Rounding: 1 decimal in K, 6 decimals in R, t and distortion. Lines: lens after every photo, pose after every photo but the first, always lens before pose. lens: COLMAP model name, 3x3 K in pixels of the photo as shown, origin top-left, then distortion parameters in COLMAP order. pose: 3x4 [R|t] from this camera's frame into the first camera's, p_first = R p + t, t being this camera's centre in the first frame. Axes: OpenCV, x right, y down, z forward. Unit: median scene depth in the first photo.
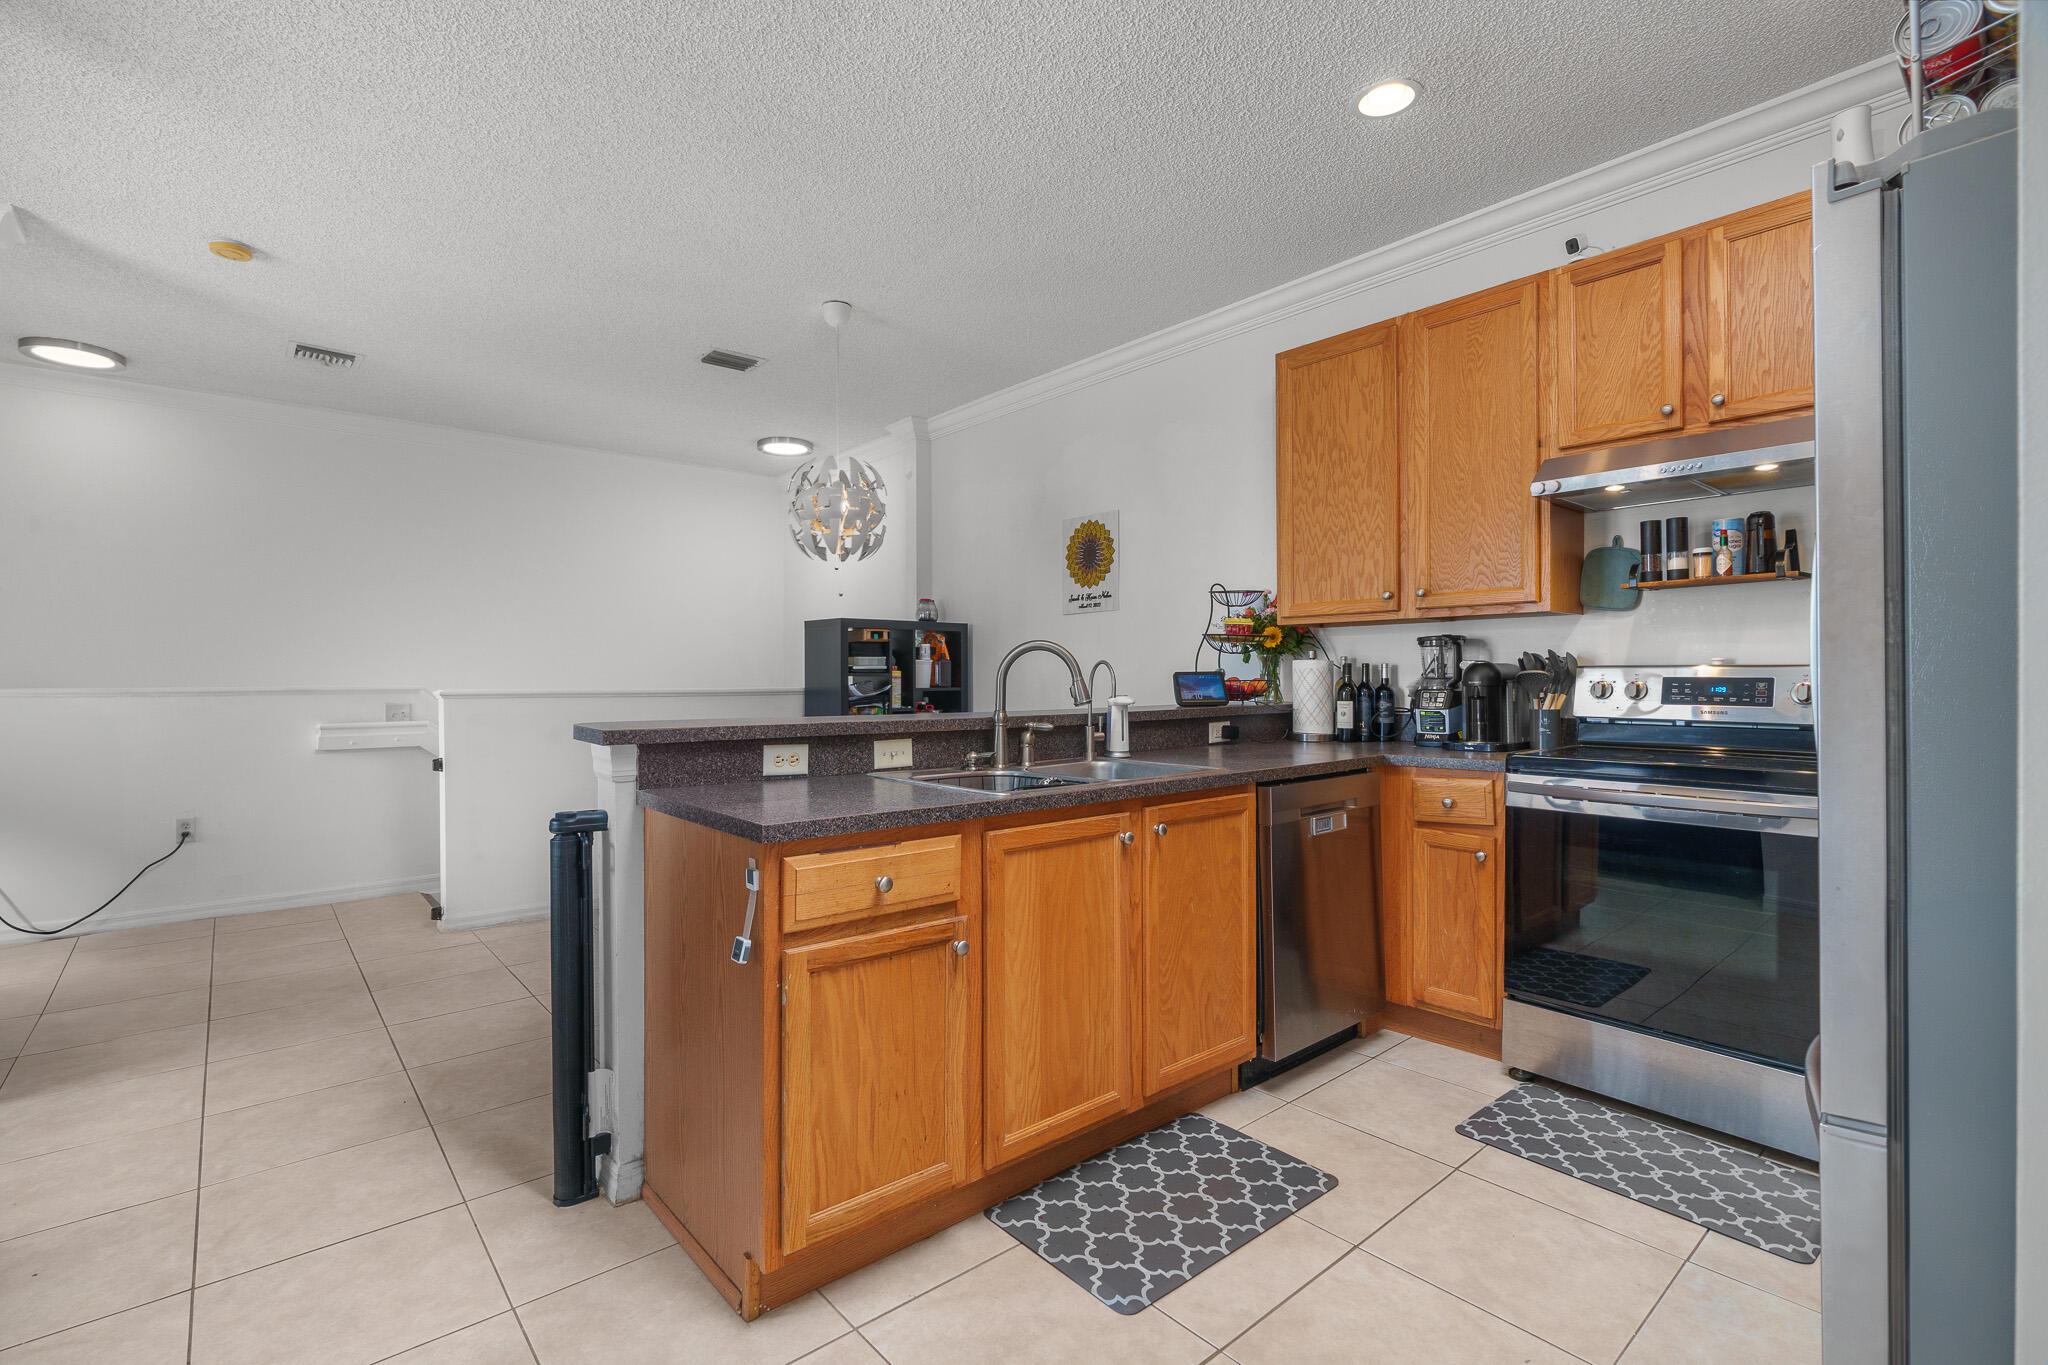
lens RADIAL K [[929.7, 0, 1016.7], [0, 929.7, 675.7], [0, 0, 1]] dist [-0.007036, 0.001270]
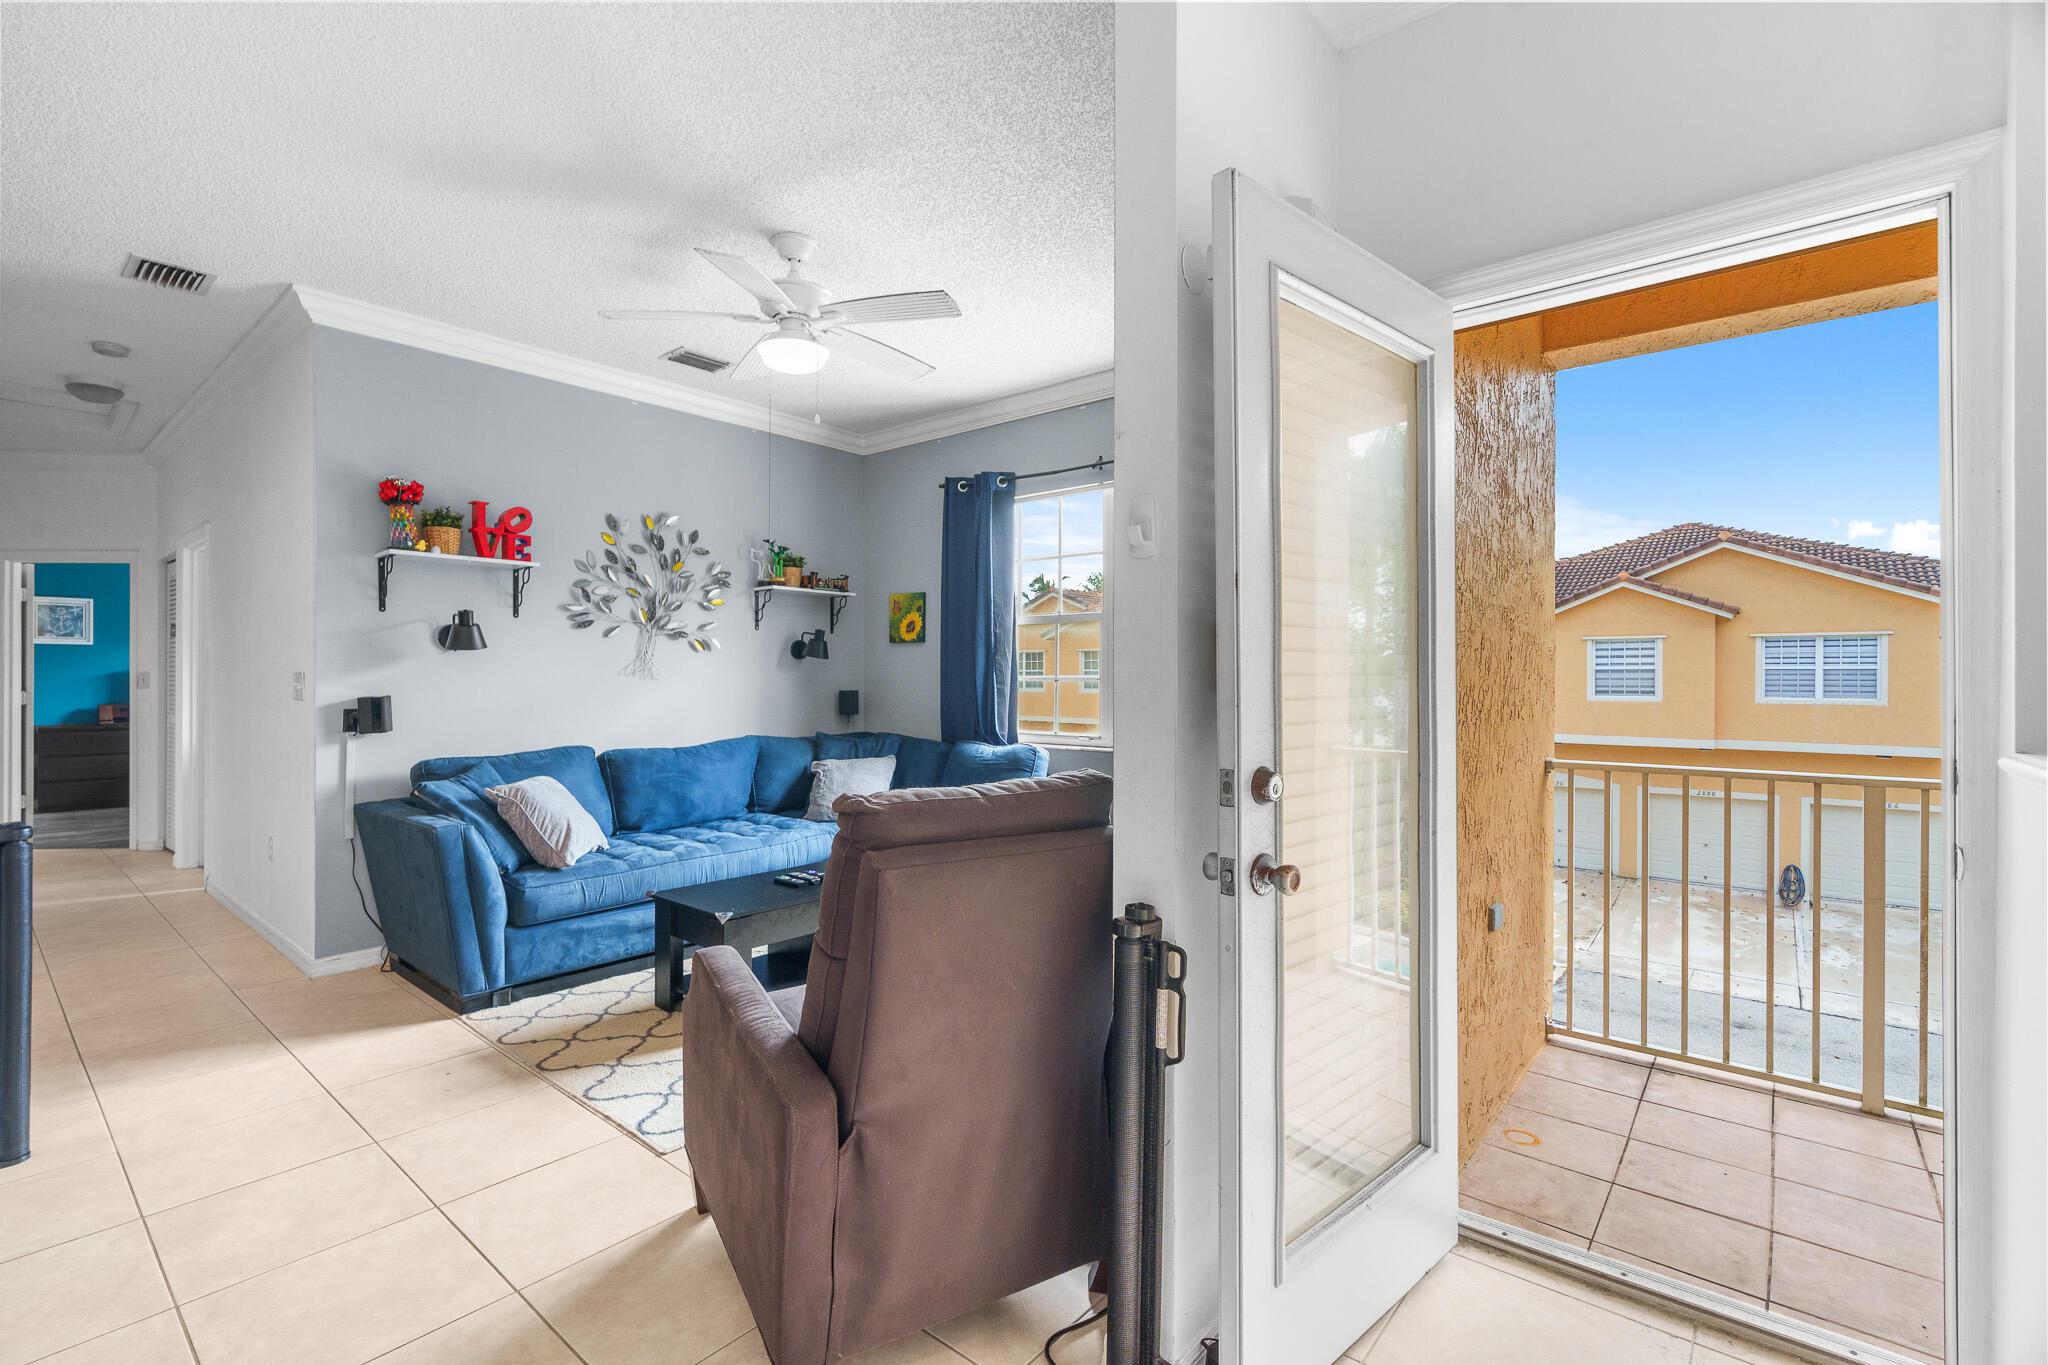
lens RADIAL K [[929.7, 0, 1017.0], [0, 929.7, 678.5], [0, 0, 1]] dist [-0.007036, 0.001270]
pose [[-0.987823, 0.000918, -0.155579, -0.951991], [0.001487, 0.999993, -0.003540, -0.015025], [0.155574, -0.003728, -0.987817, 1.443941]]
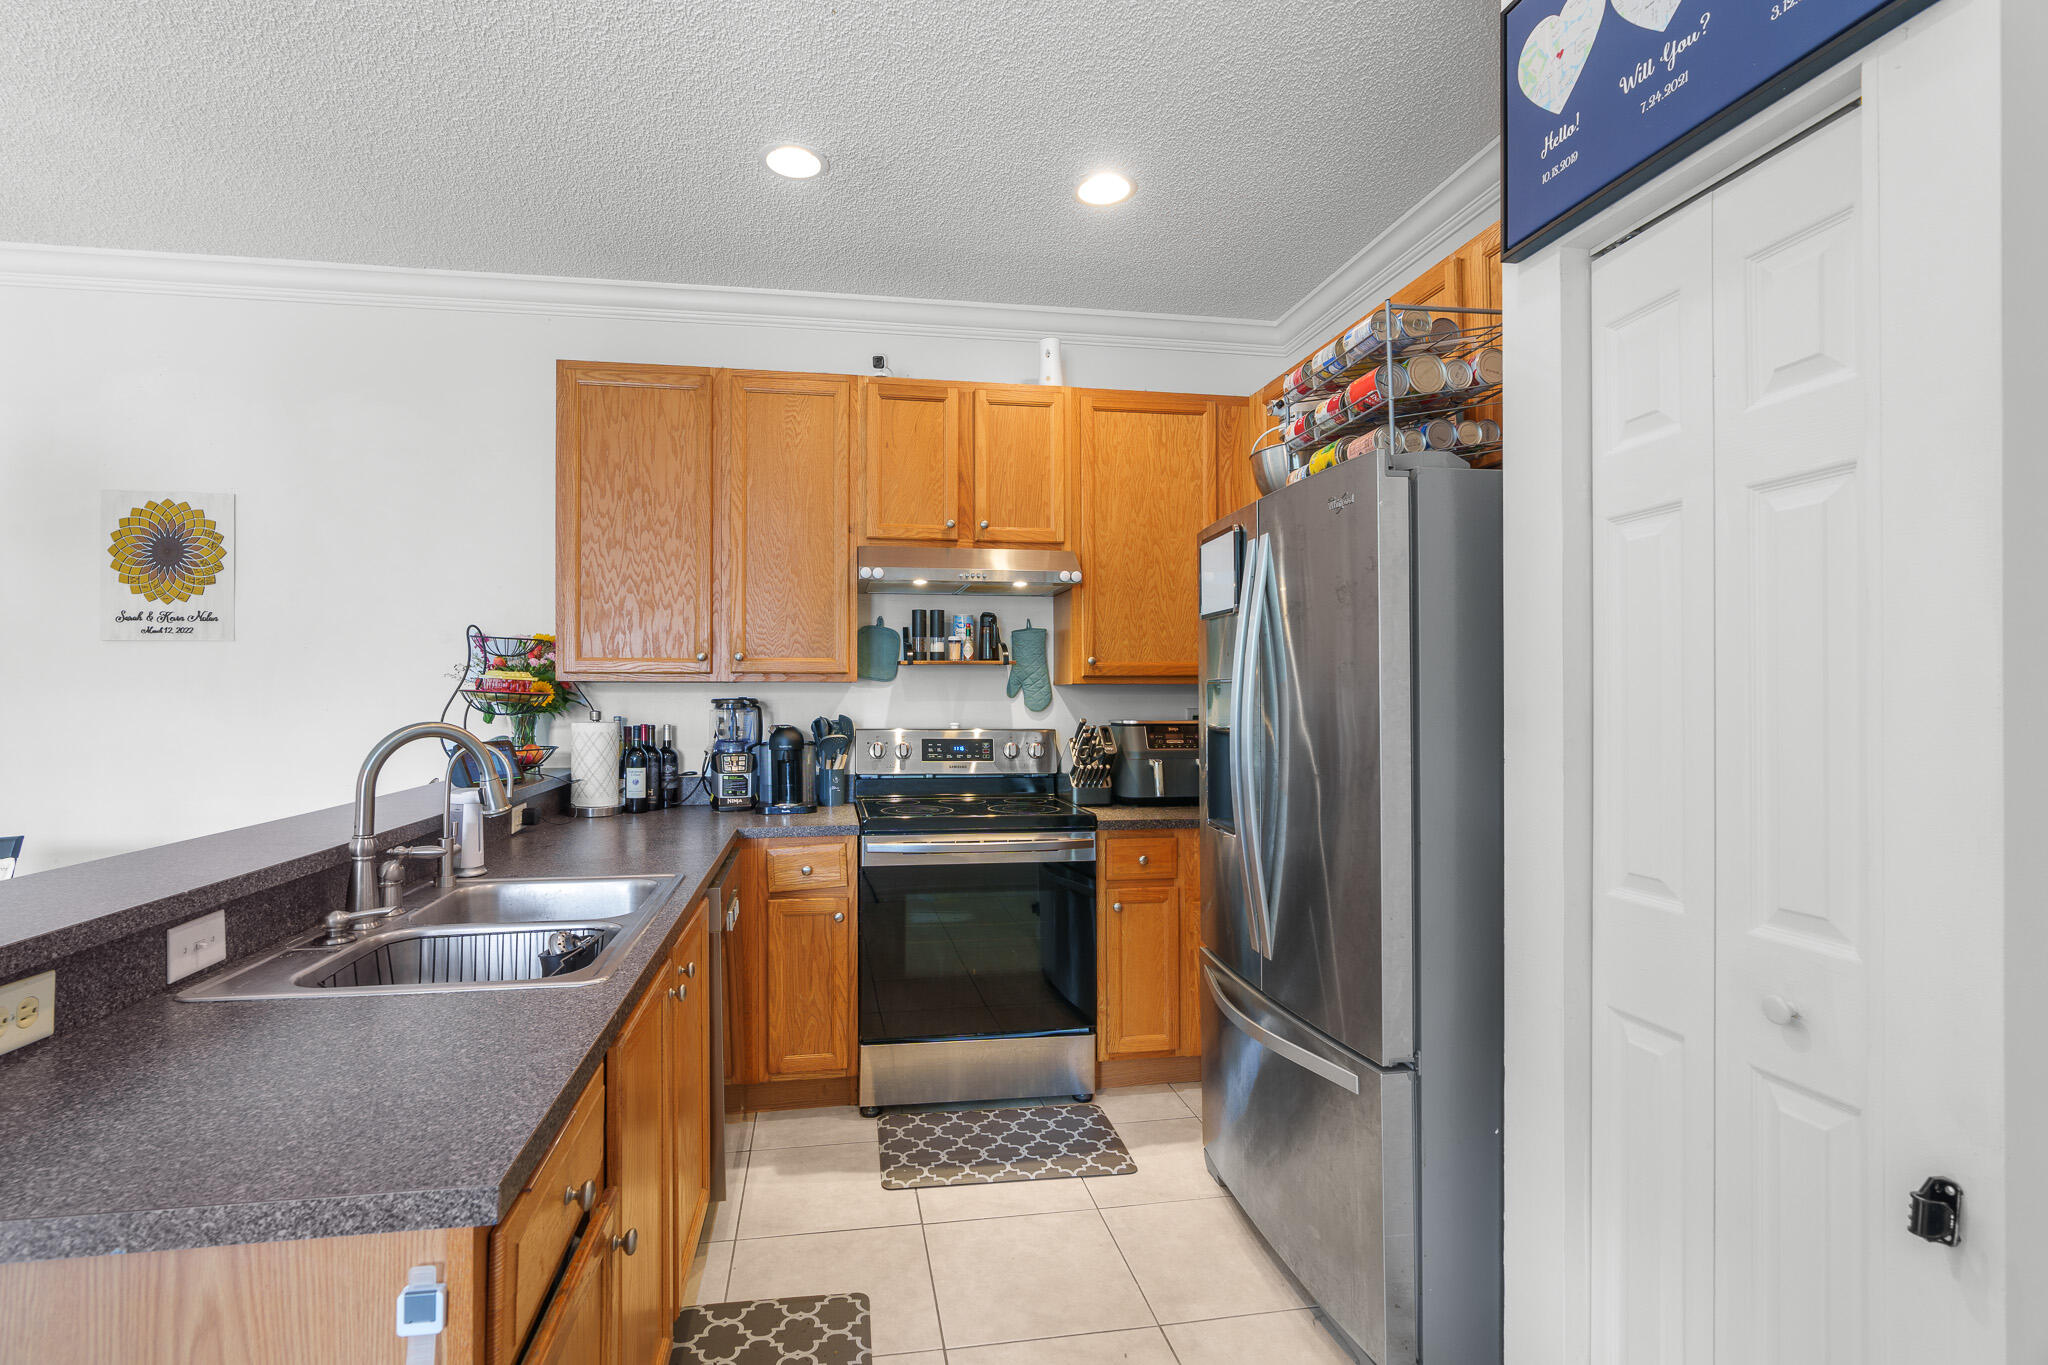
lens RADIAL K [[929.7, 0, 982.0], [0, 929.7, 693.6], [0, 0, 1]] dist [-0.007036, 0.001270]
pose [[0.522391, 0.008250, 0.852666, -0.257917], [-0.004875, 0.999966, -0.006689, -0.042924], [-0.852692, -0.000663, 0.522414, 0.252453]]
